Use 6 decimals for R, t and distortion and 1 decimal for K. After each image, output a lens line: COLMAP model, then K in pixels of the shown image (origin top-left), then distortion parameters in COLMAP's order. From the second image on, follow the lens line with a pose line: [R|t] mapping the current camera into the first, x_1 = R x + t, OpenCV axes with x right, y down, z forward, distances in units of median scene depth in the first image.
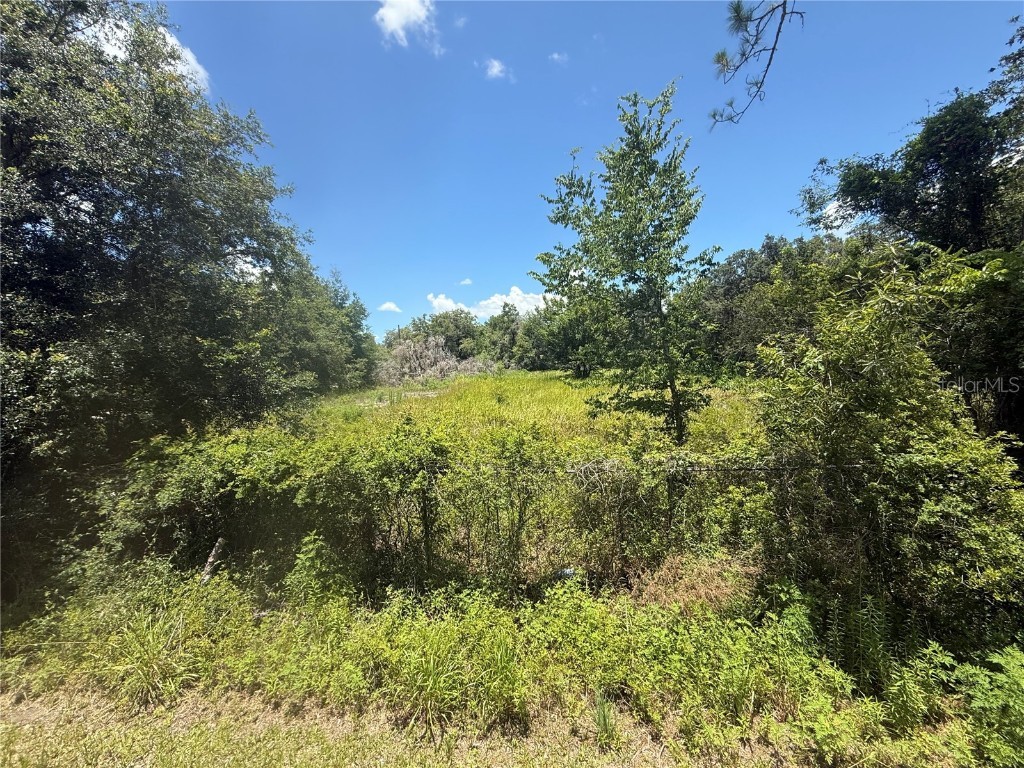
lens RADIAL K [[410.8, 0, 506.9], [0, 410.8, 384.6], [0, 0, 1]] dist [-0.000152, 0.000306]
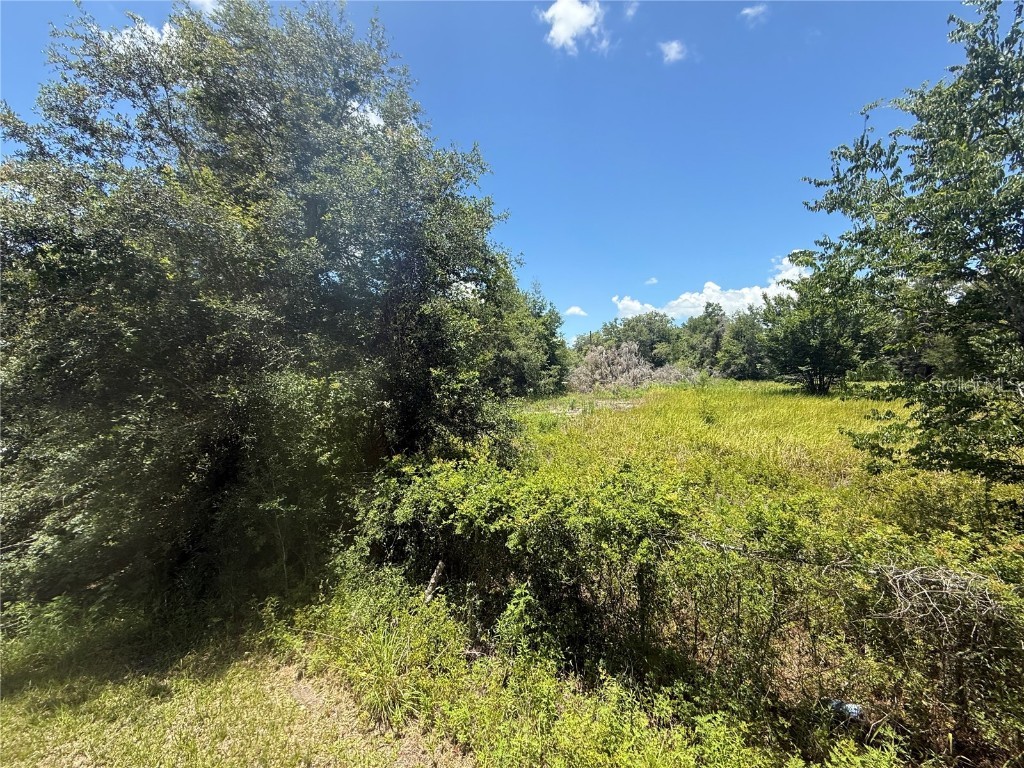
lens RADIAL K [[410.8, 0, 506.9], [0, 410.8, 384.6], [0, 0, 1]] dist [-0.000152, 0.000306]
pose [[0.900738, 0.032589, -0.433138, -0.061510], [-0.035888, 0.999356, 0.000560, -0.050175], [0.432877, 0.015040, 0.901328, 0.070081]]
